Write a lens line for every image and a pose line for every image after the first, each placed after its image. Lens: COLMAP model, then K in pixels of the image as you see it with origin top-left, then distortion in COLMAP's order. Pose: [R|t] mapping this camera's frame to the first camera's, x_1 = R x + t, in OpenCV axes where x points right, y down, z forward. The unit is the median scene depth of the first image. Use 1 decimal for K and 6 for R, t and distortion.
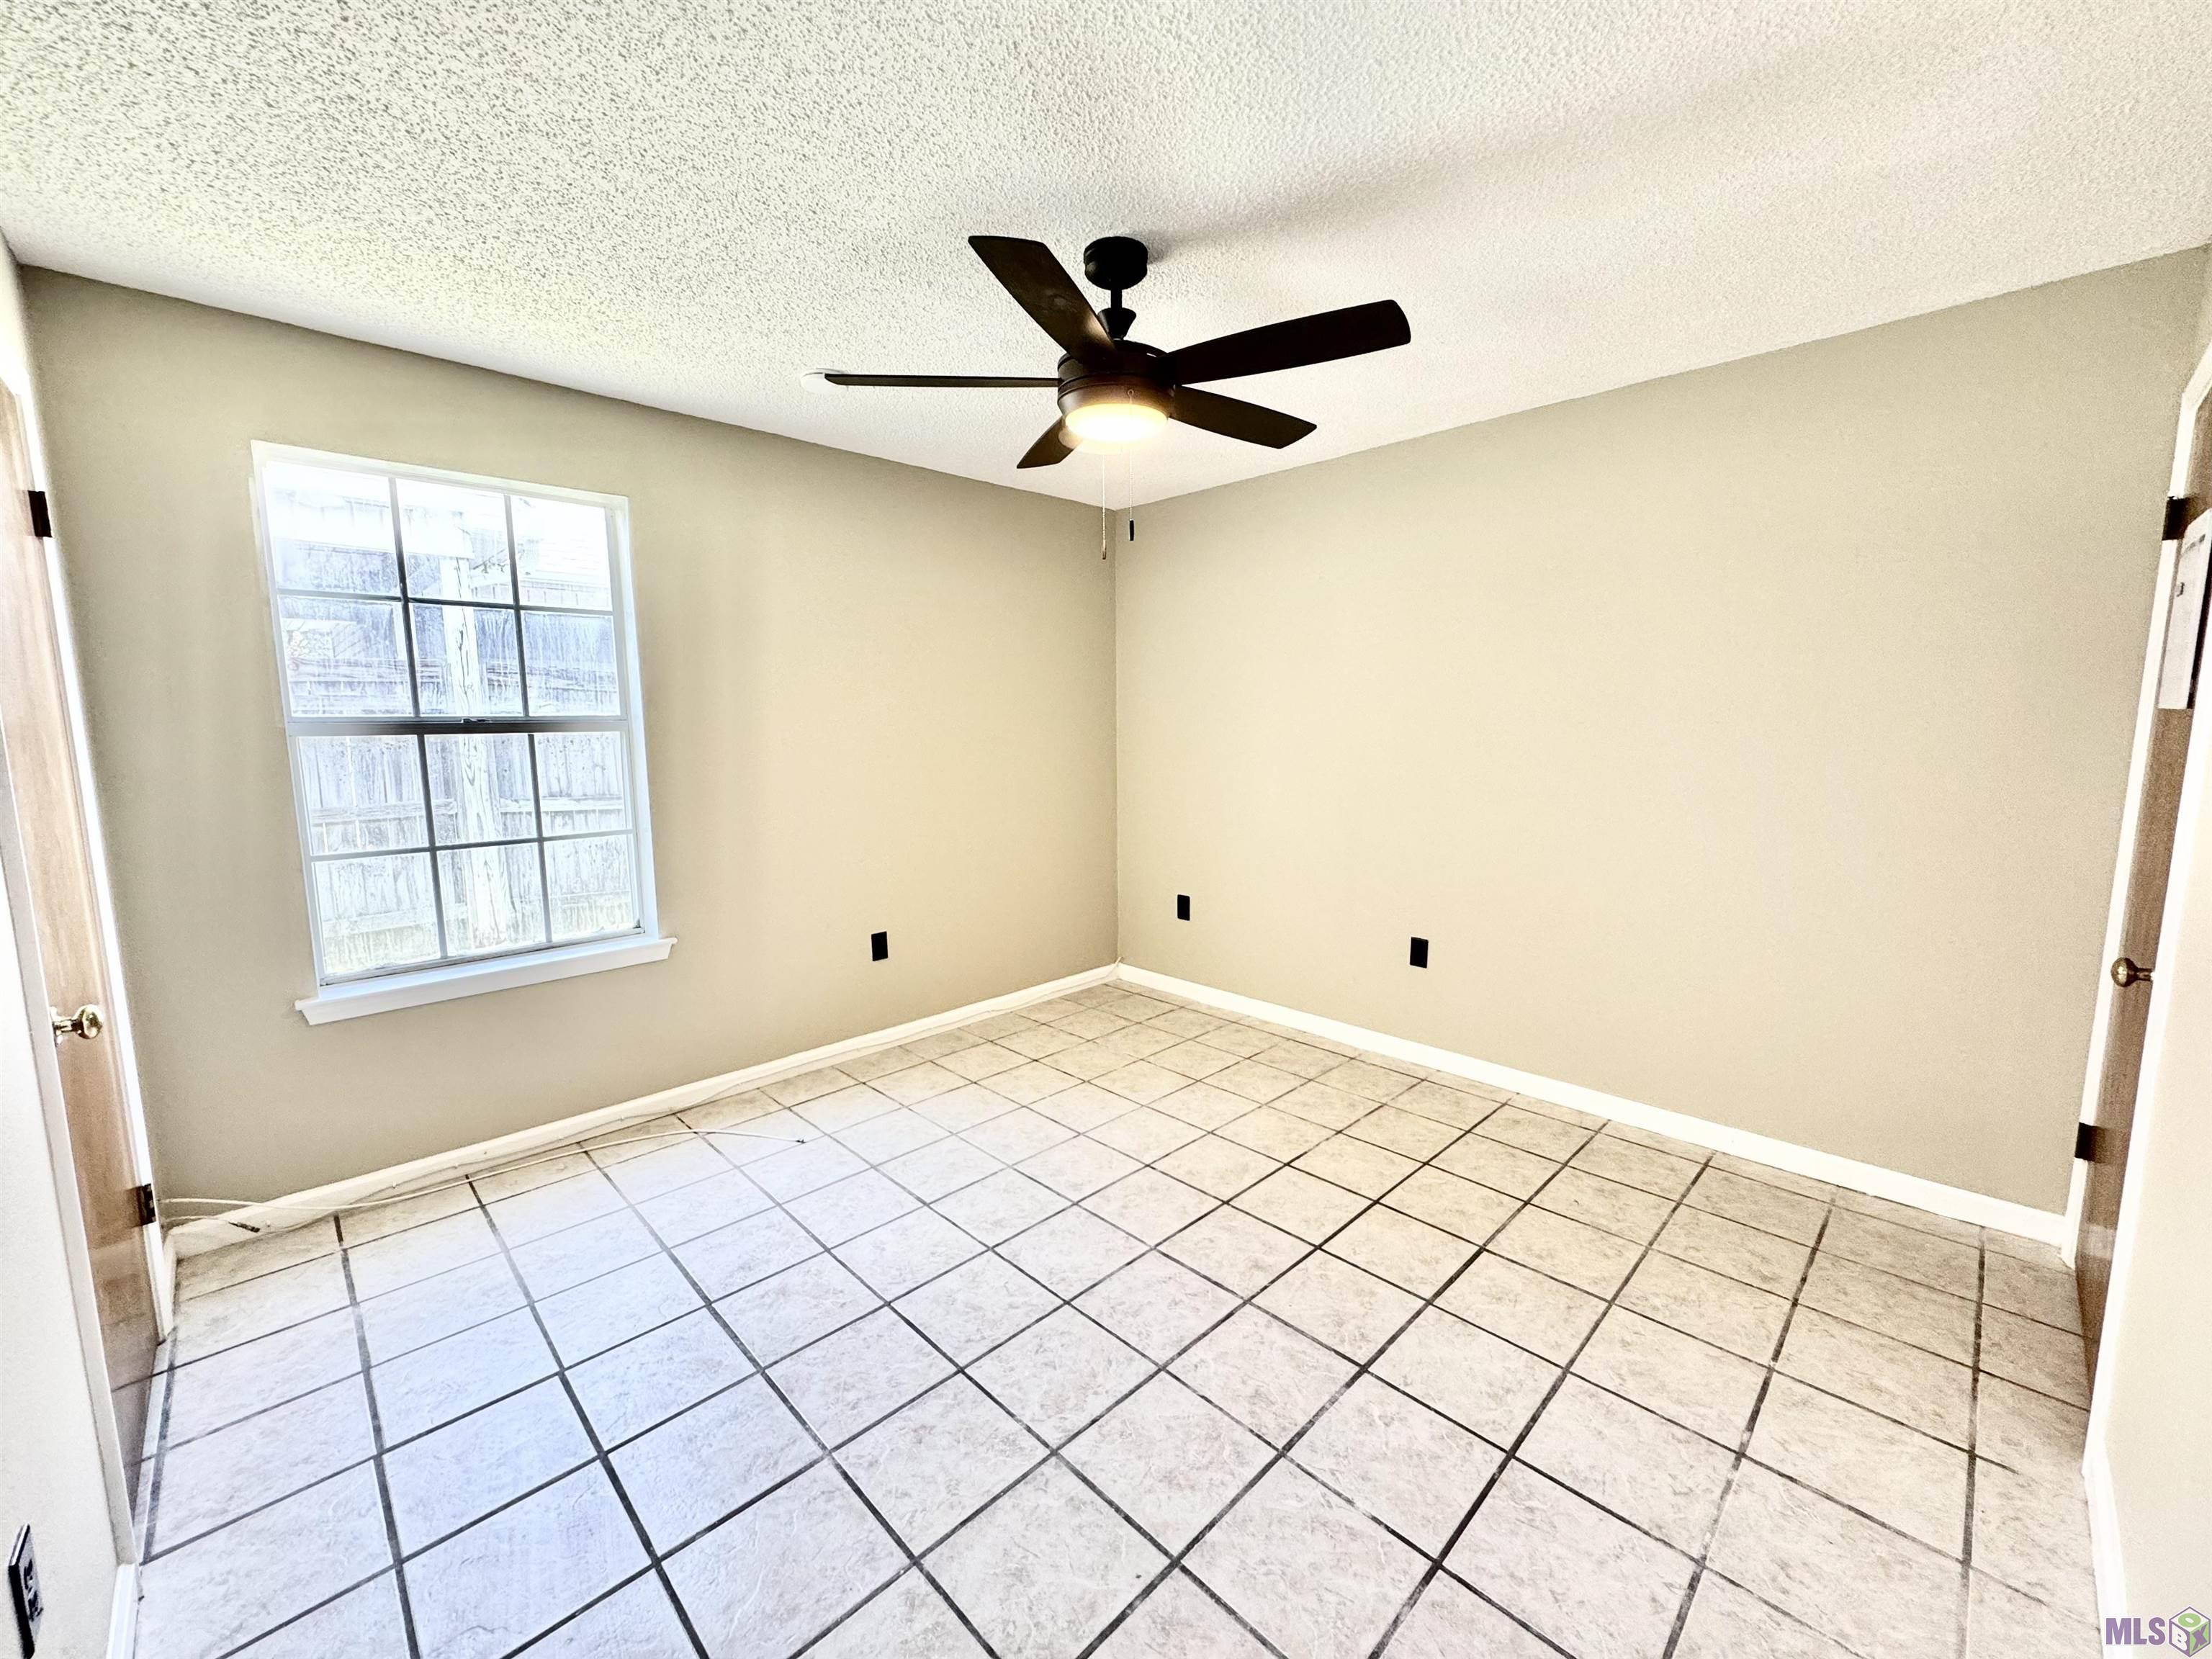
lens RADIAL K [[878.4, 0, 1113.1], [0, 878.4, 831.7], [0, 0, 1]] dist [-0.002408, 0.000026]
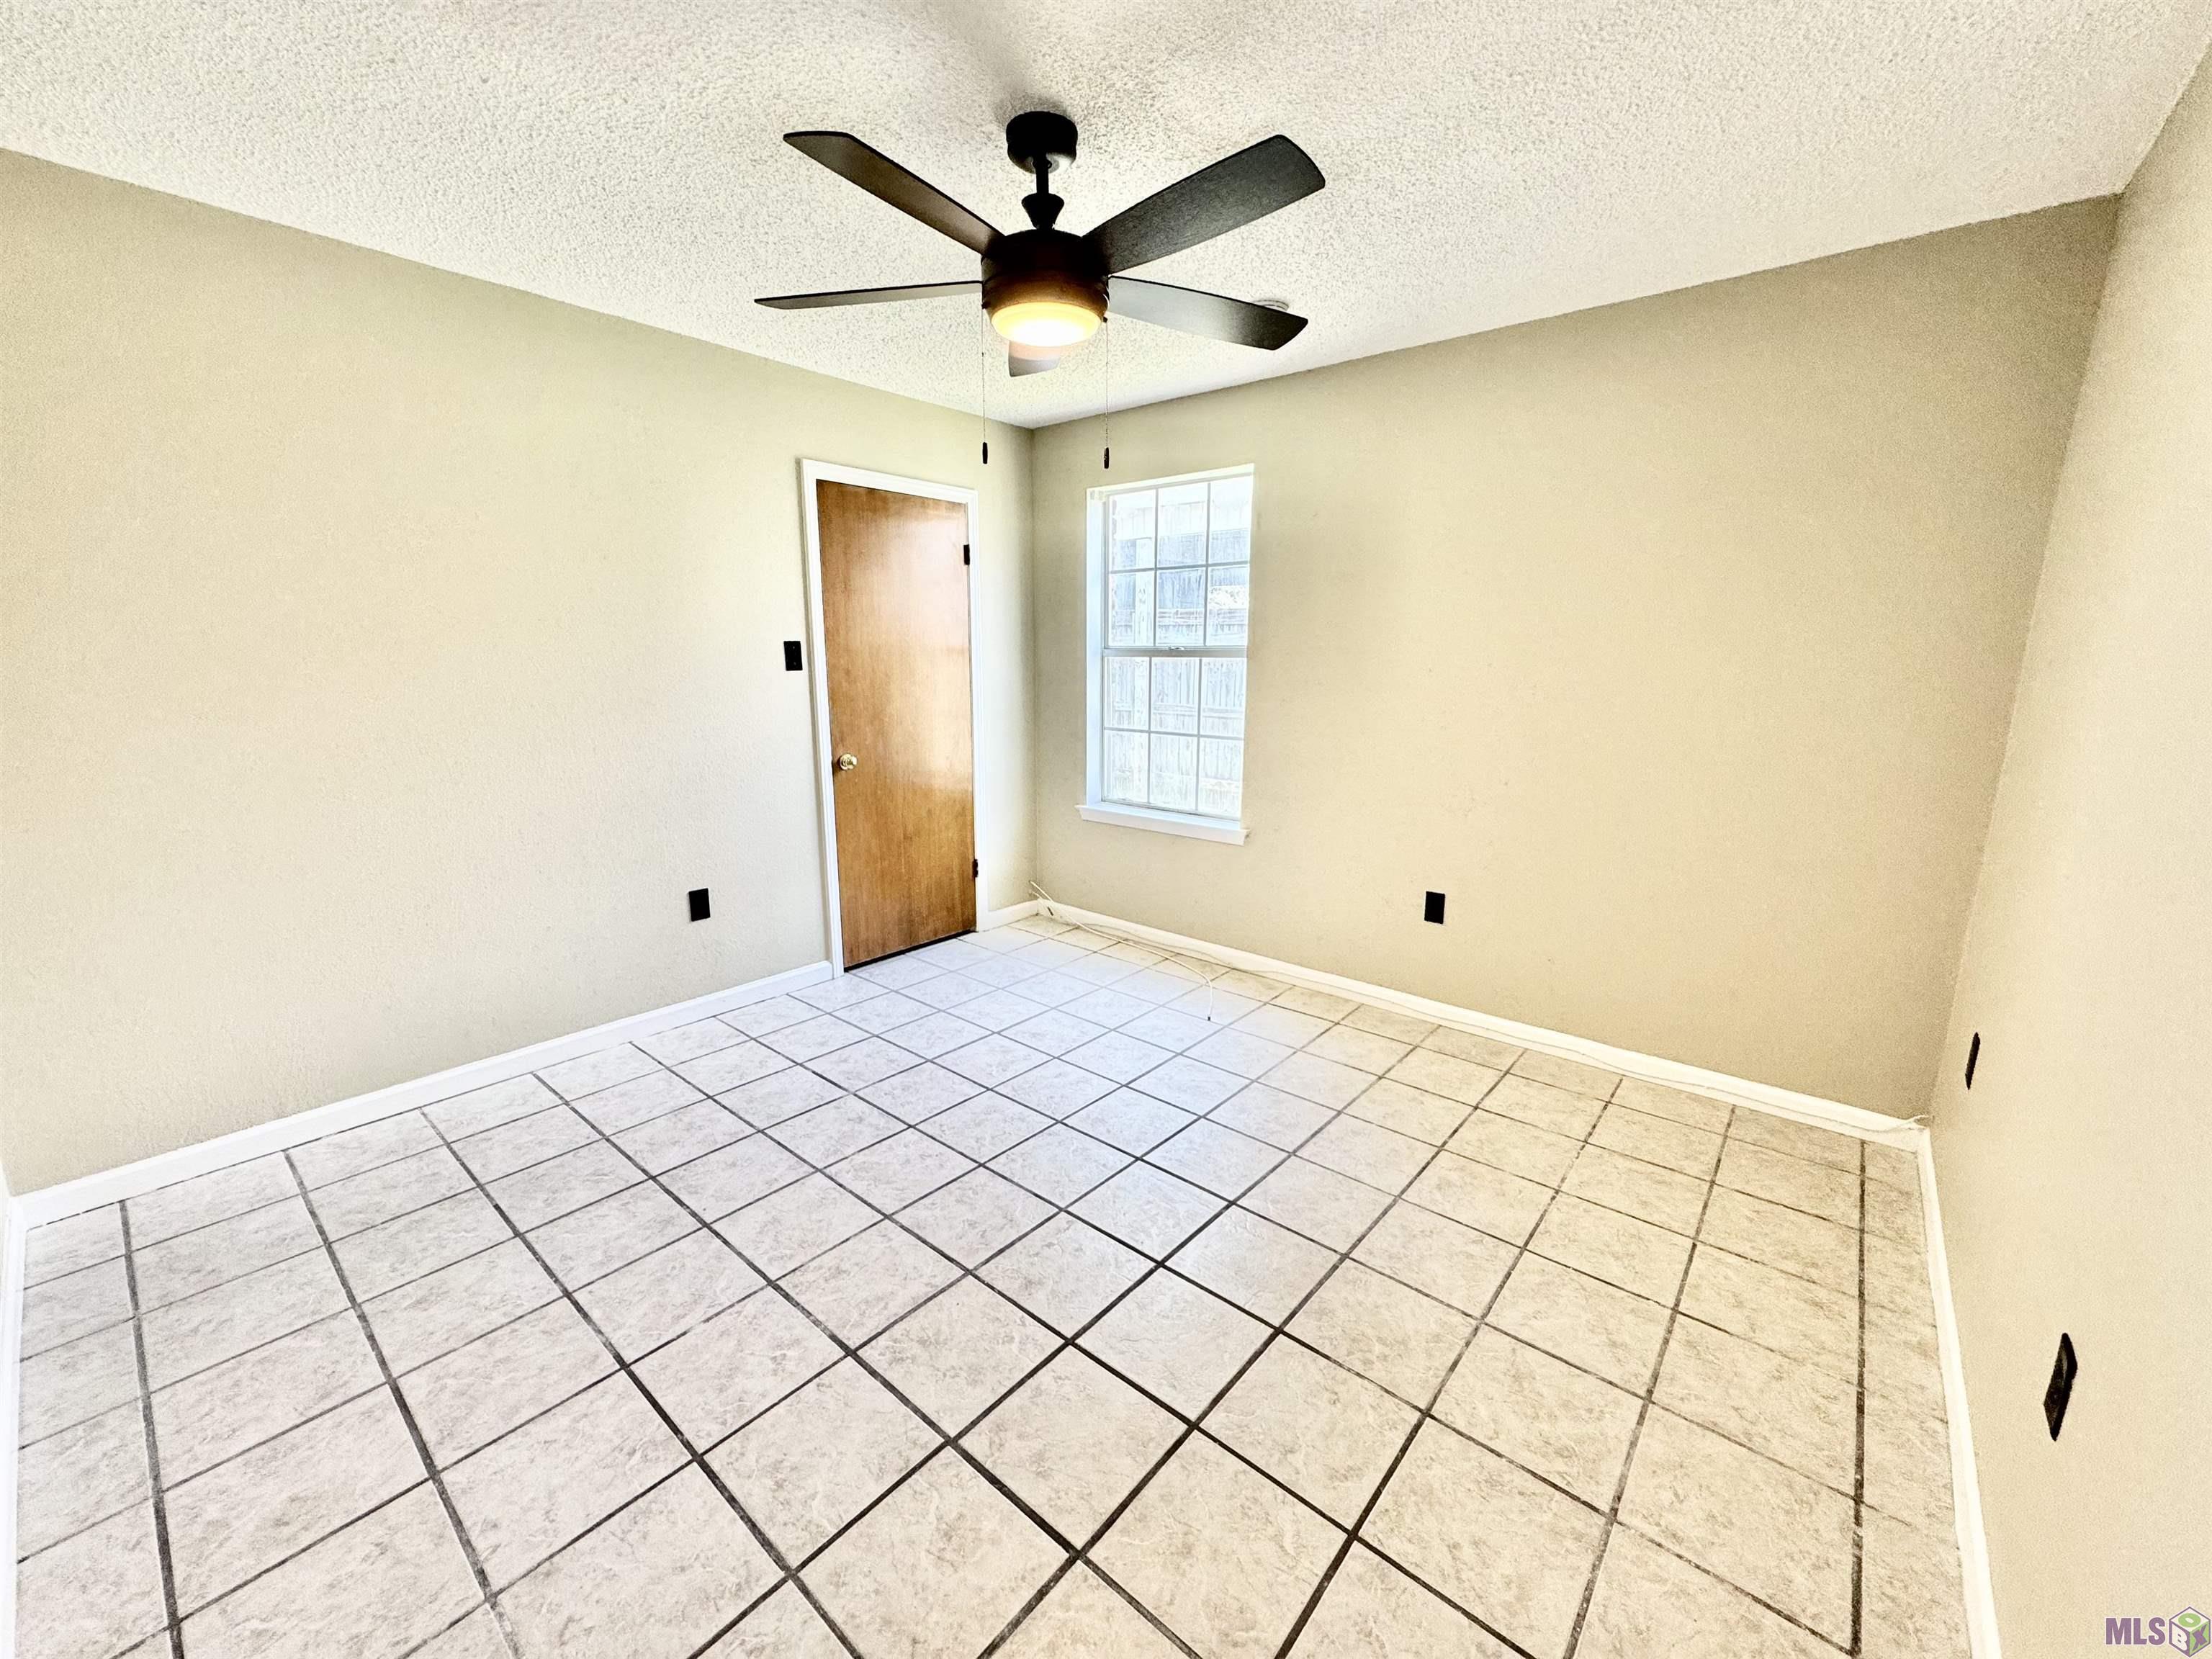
lens RADIAL K [[878.4, 0, 1107.0], [0, 878.4, 834.1], [0, 0, 1]] dist [-0.002408, 0.000026]
pose [[0.084676, 0.209550, -0.974125, 0.755057], [-0.134211, 0.971125, 0.197238, -0.099678], [0.987328, 0.114037, 0.110355, 0.754369]]
